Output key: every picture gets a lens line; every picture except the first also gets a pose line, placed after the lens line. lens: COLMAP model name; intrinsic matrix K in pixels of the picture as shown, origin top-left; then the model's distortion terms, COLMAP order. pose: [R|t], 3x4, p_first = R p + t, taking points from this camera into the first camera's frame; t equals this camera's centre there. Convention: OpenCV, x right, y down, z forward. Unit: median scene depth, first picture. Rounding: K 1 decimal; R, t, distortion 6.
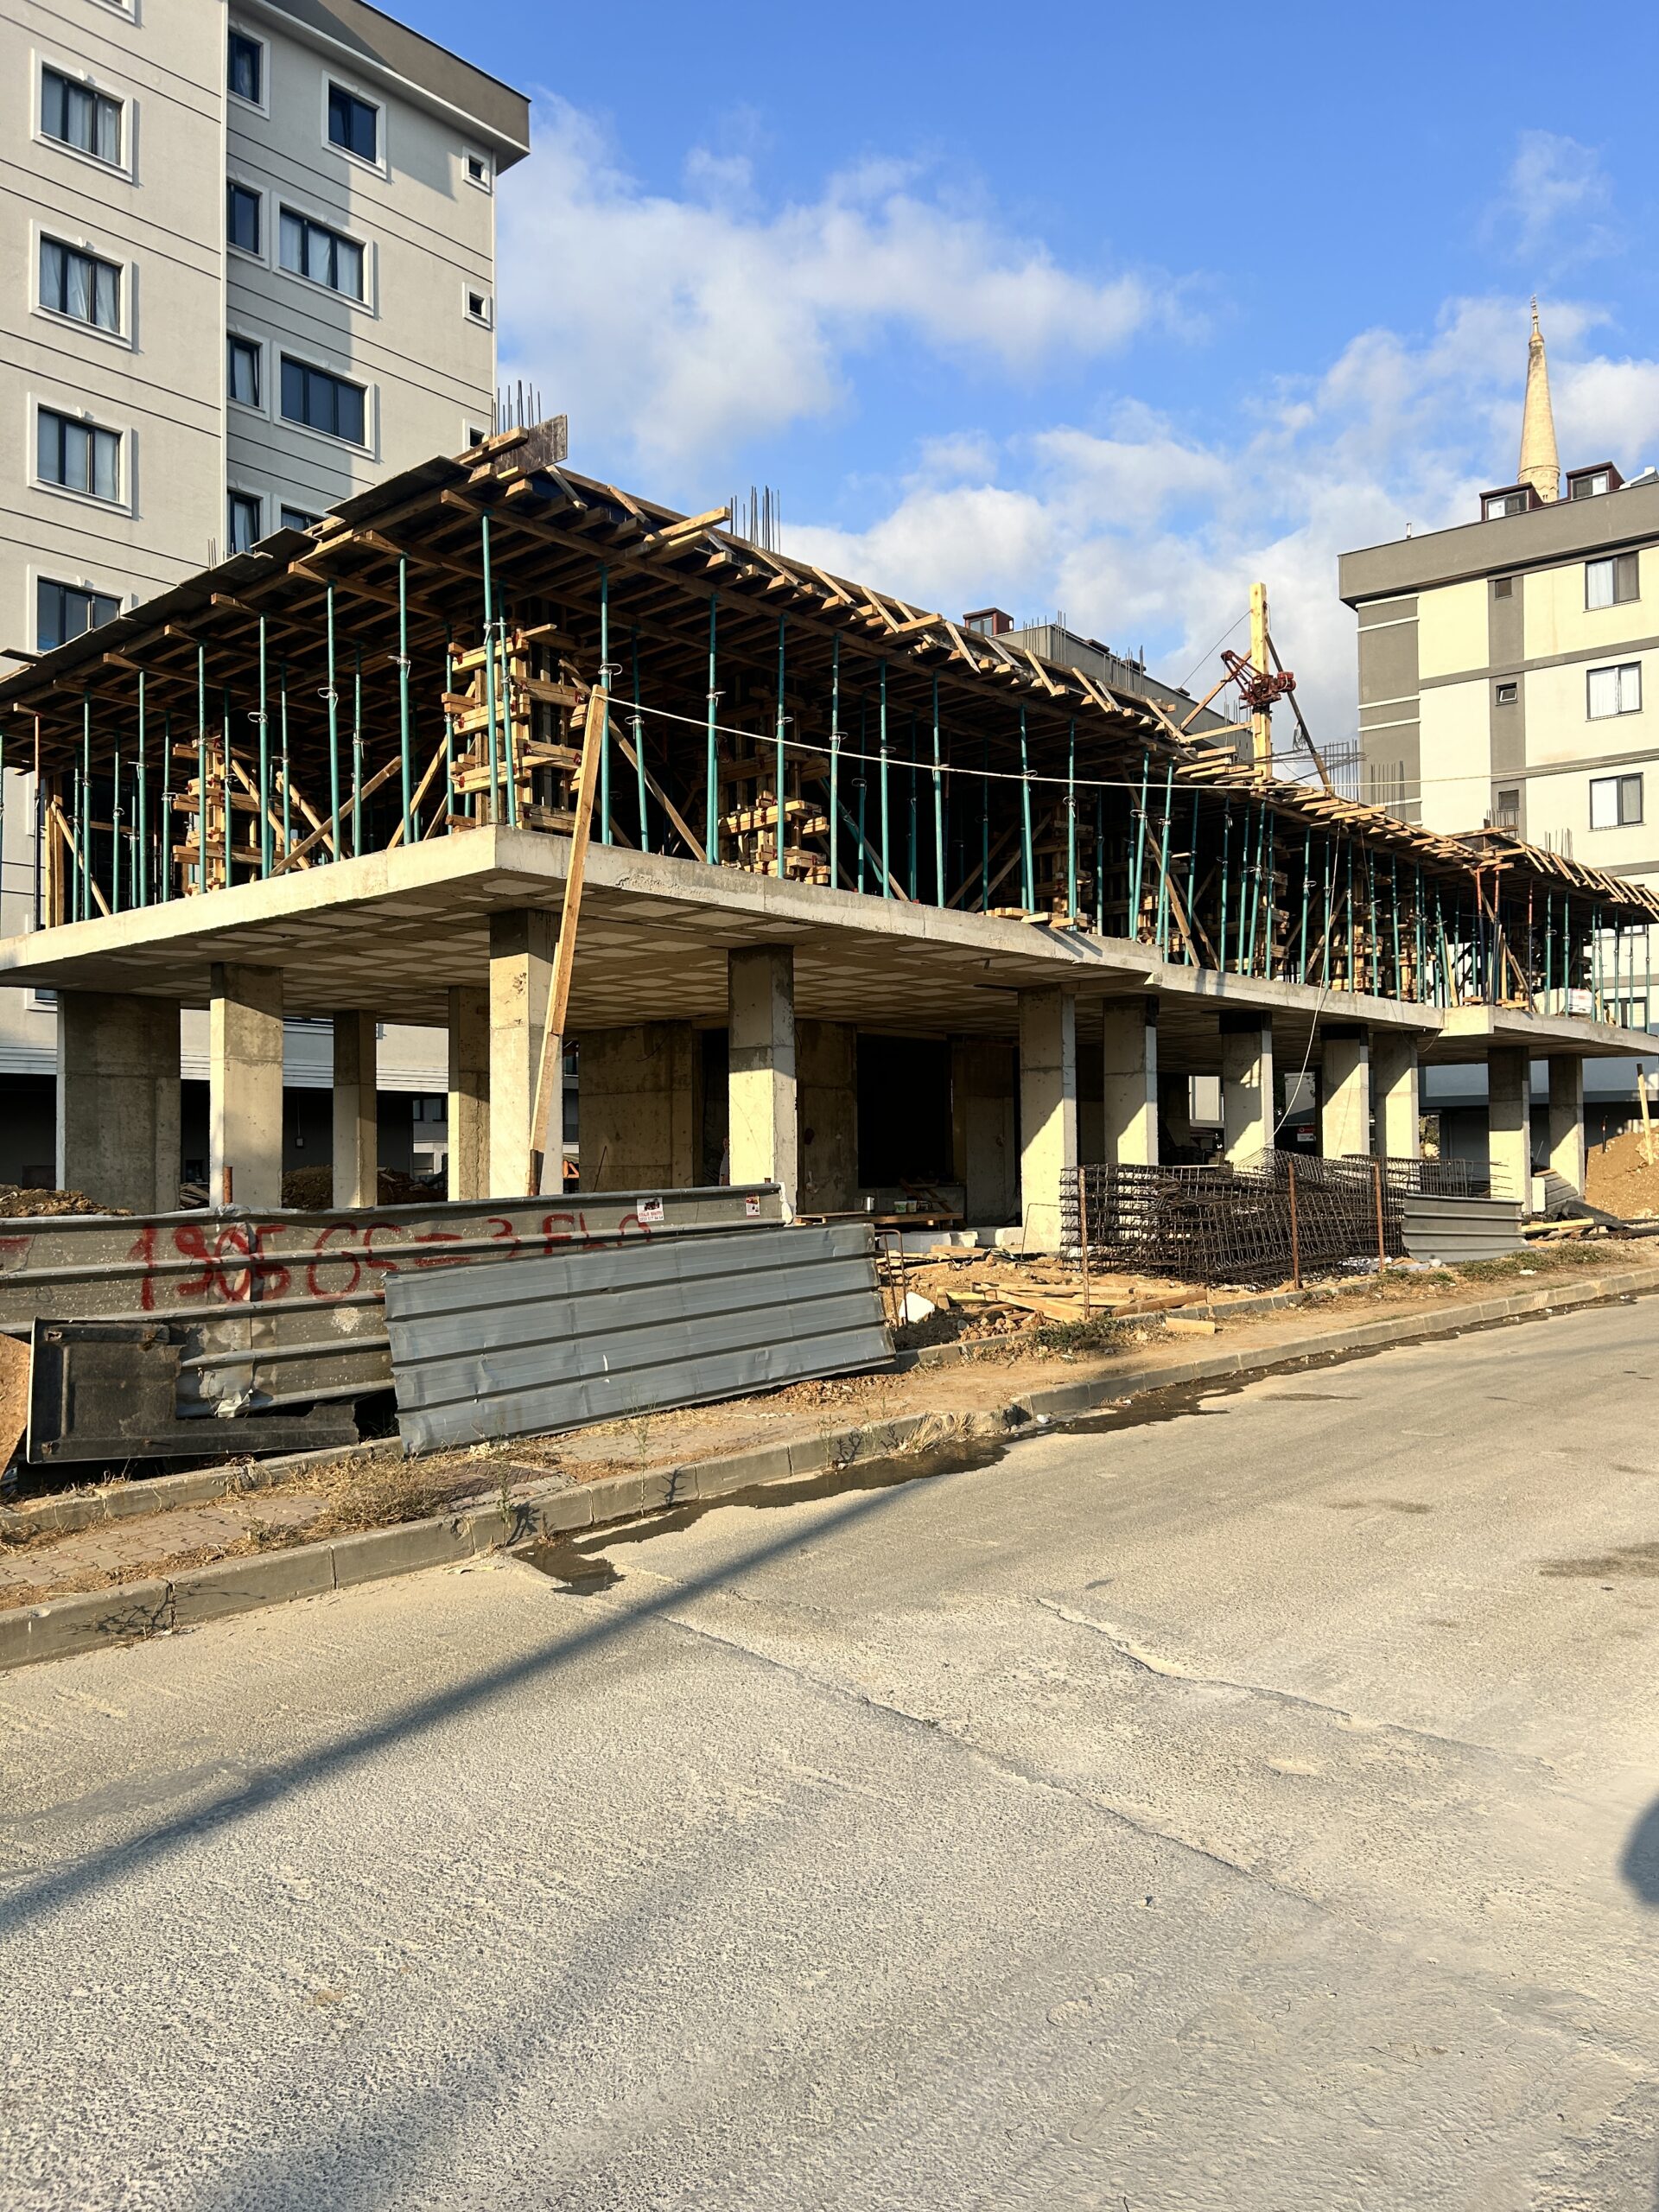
lens RADIAL K [[1674.0, 0, 827.1], [0, 1674.0, 1116.6], [0, 0, 1]] dist [0.052816, -0.057403]
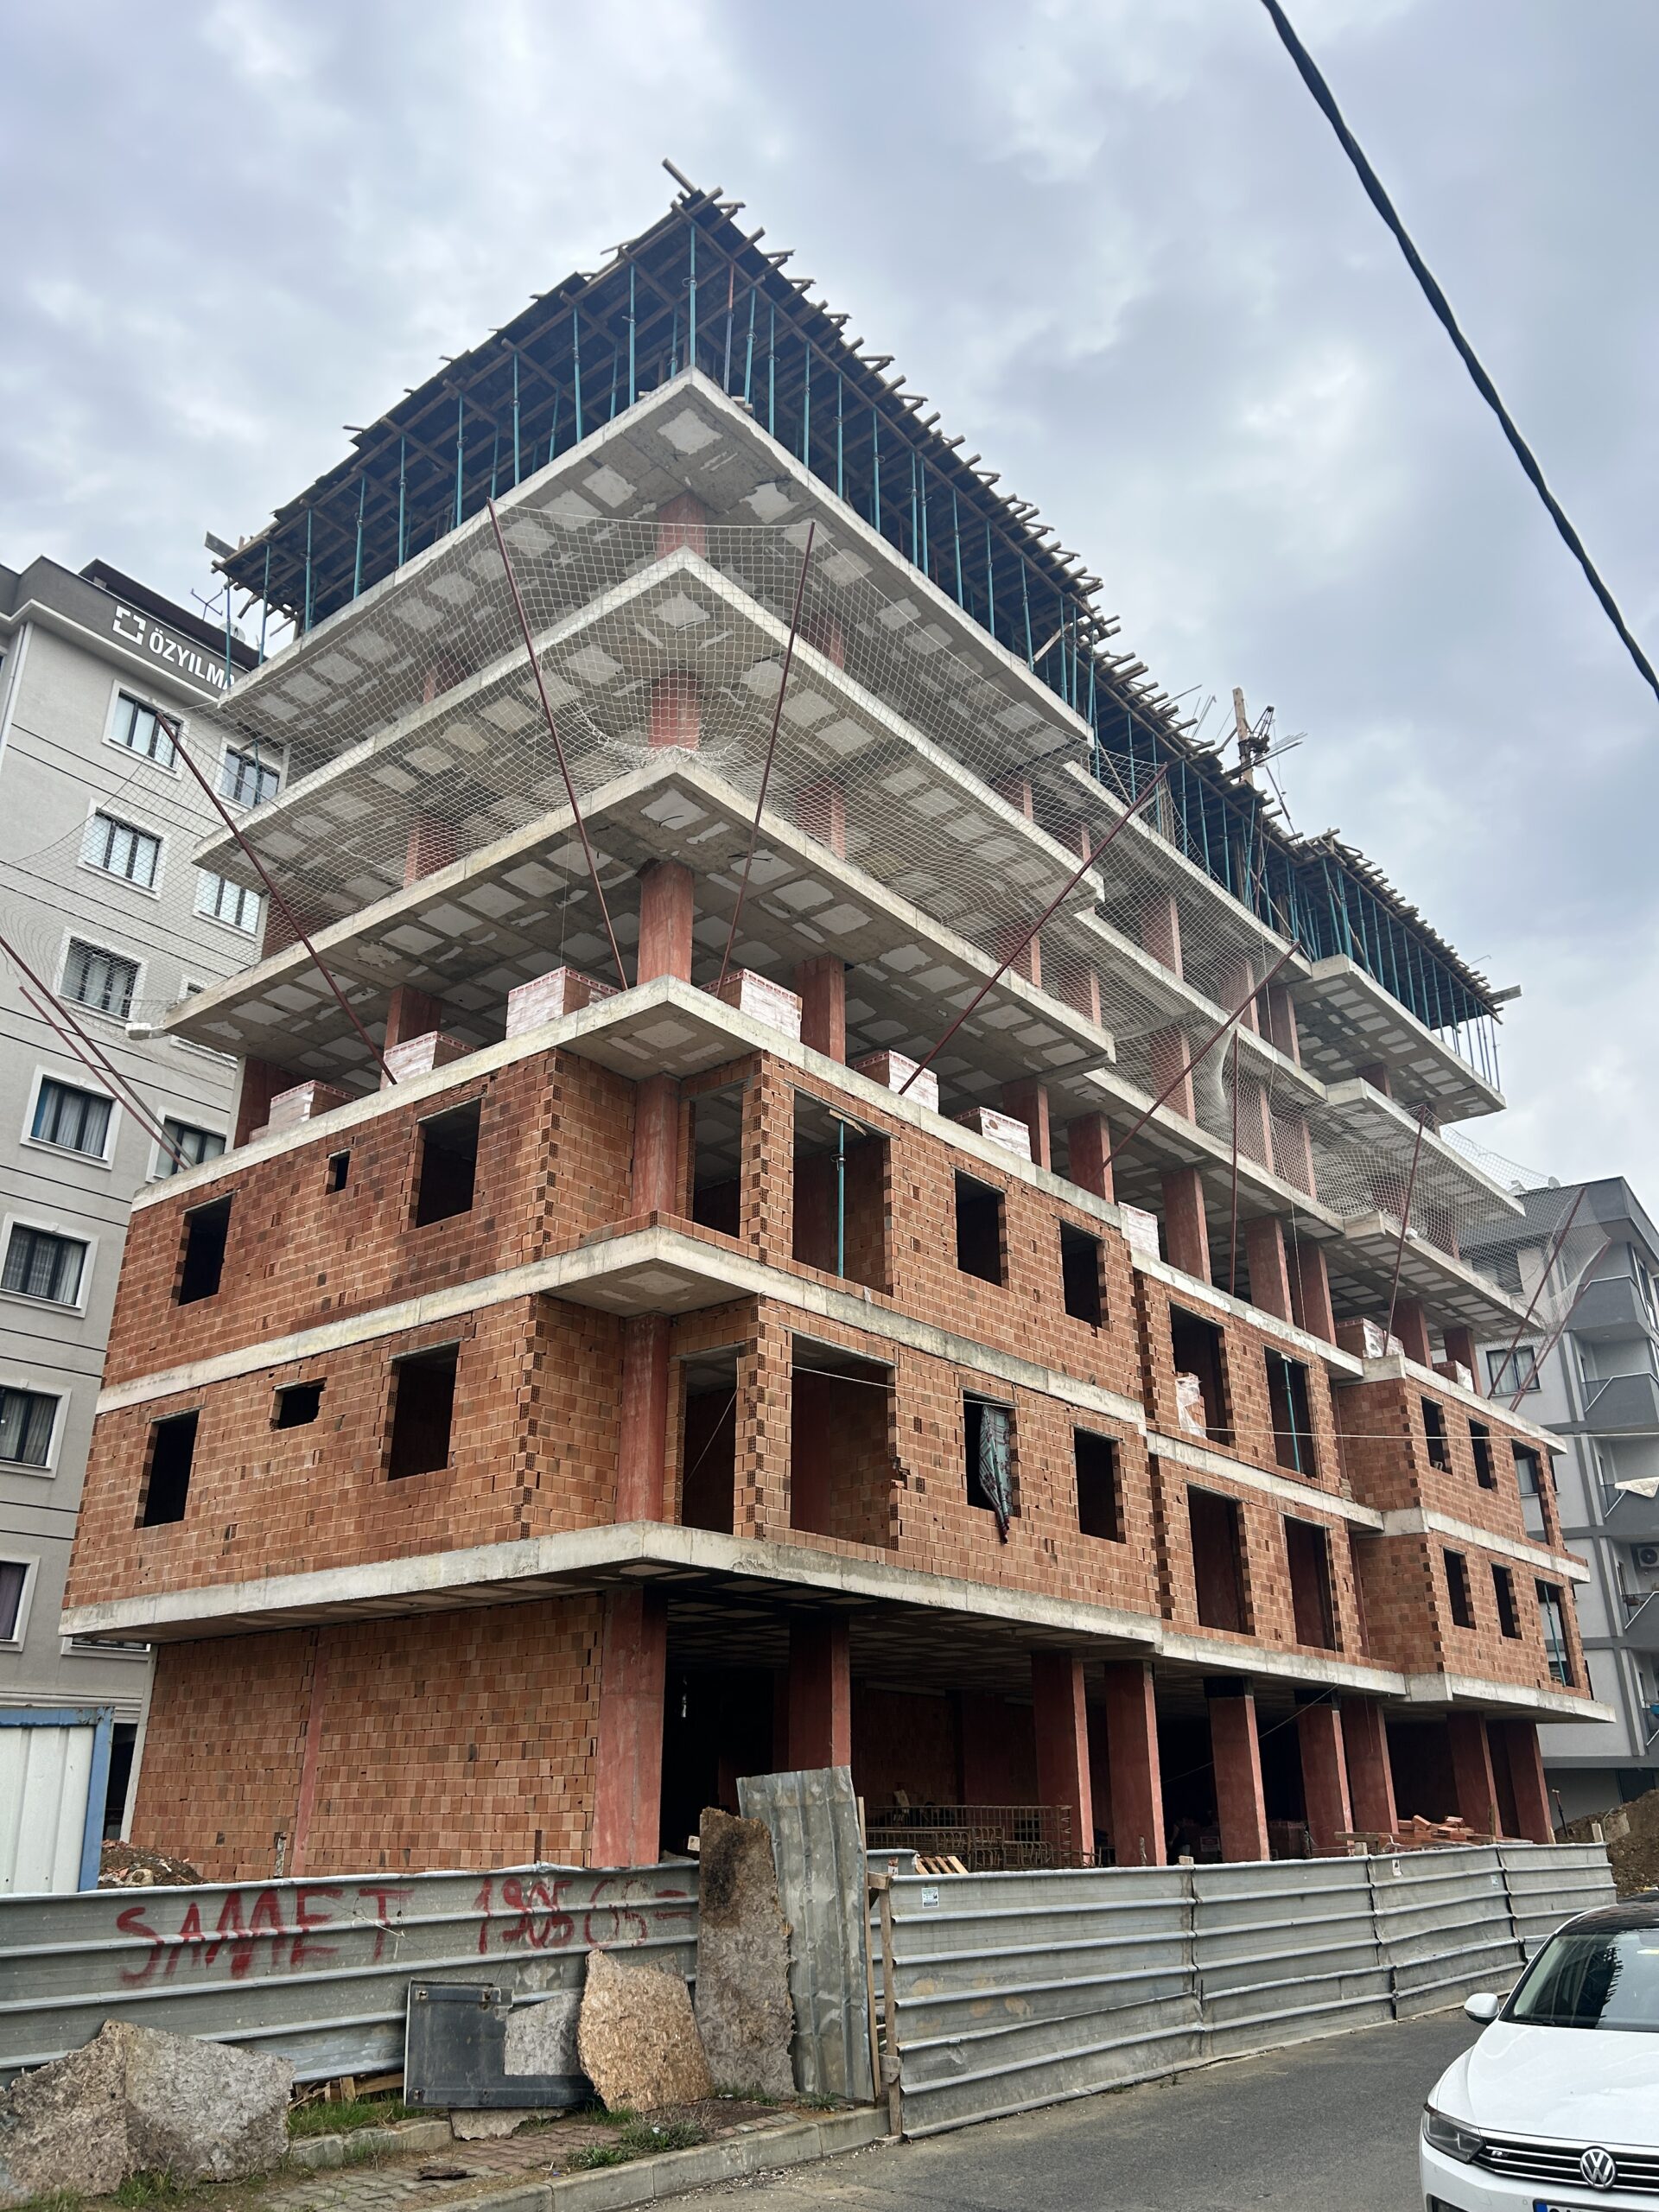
lens RADIAL K [[1674.0, 0, 835.3], [0, 1674.0, 1112.4], [0, 0, 1]] dist [0.052816, -0.057403]
pose [[0.998534, 0.029940, 0.045099, -0.168283], [-0.011621, 0.932263, -0.361594, -0.014450], [-0.052870, 0.360540, 0.931244, -0.336288]]
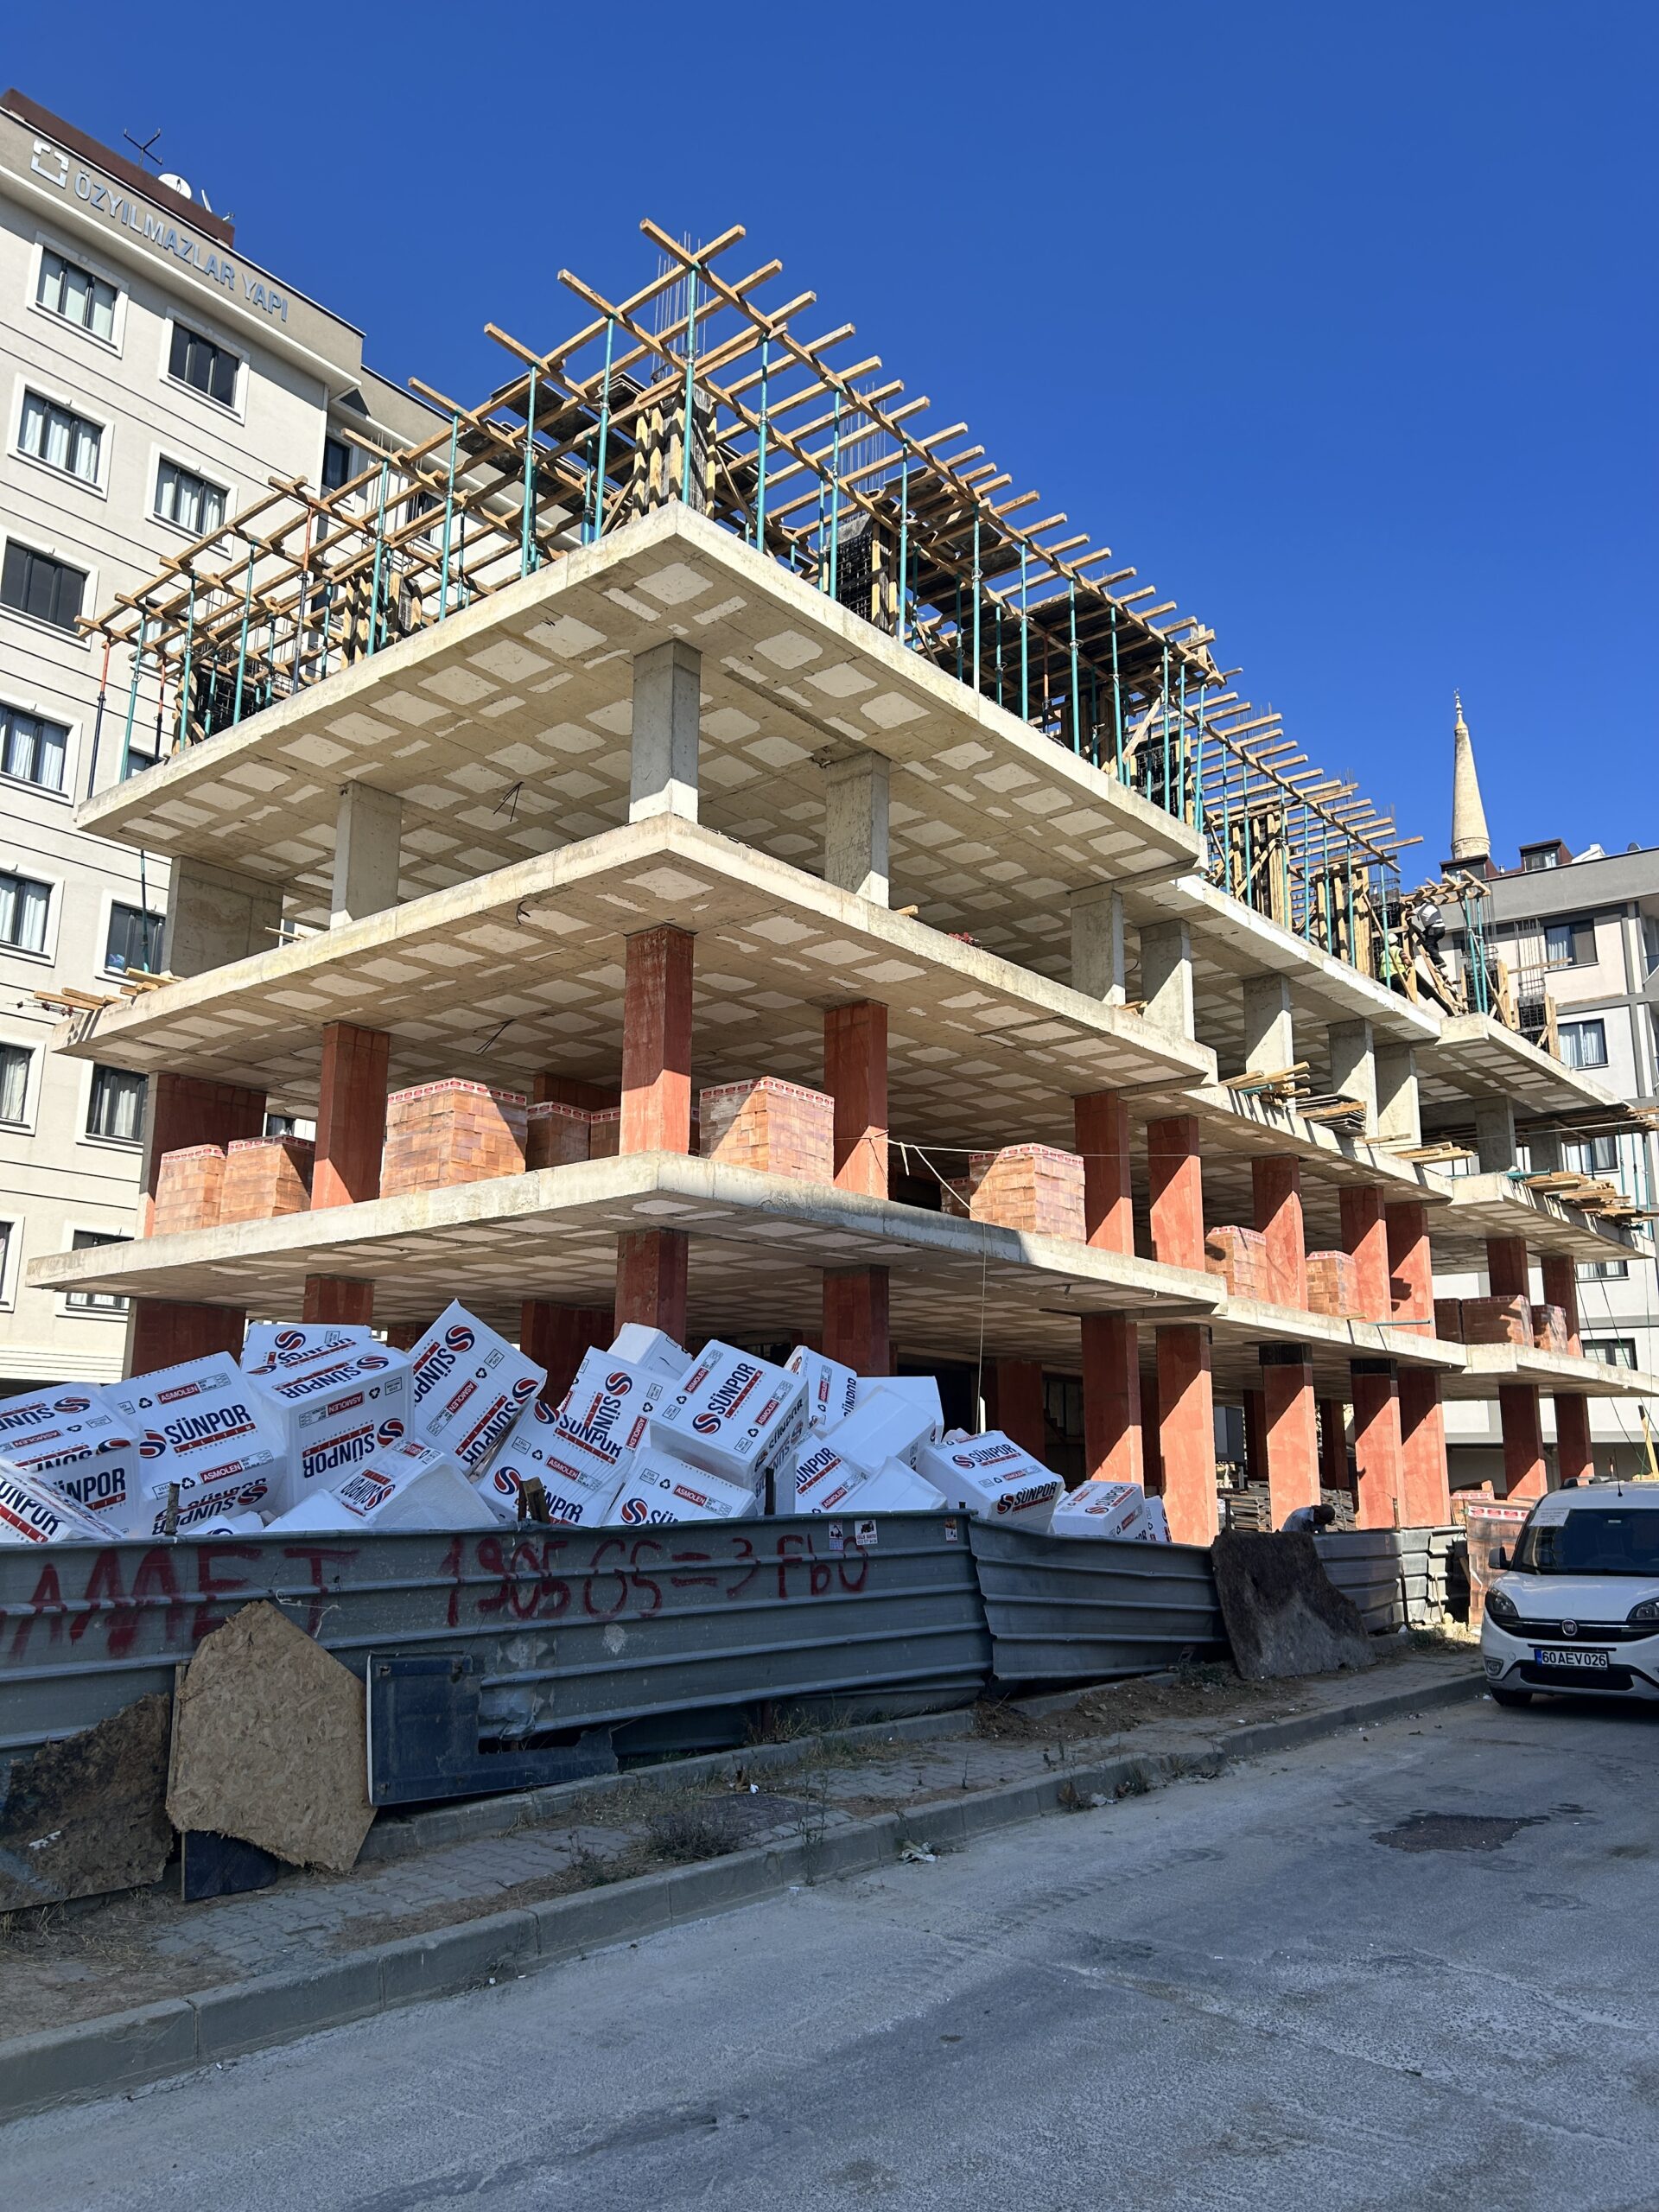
lens RADIAL K [[1674.0, 0, 822.9], [0, 1674.0, 1101.6], [0, 0, 1]] dist [0.052816, -0.057403]
pose [[0.999224, 0.025639, 0.029898, -0.173586], [-0.019213, 0.979965, -0.198243, 0.002742], [-0.034382, 0.197515, 0.979697, -0.038982]]
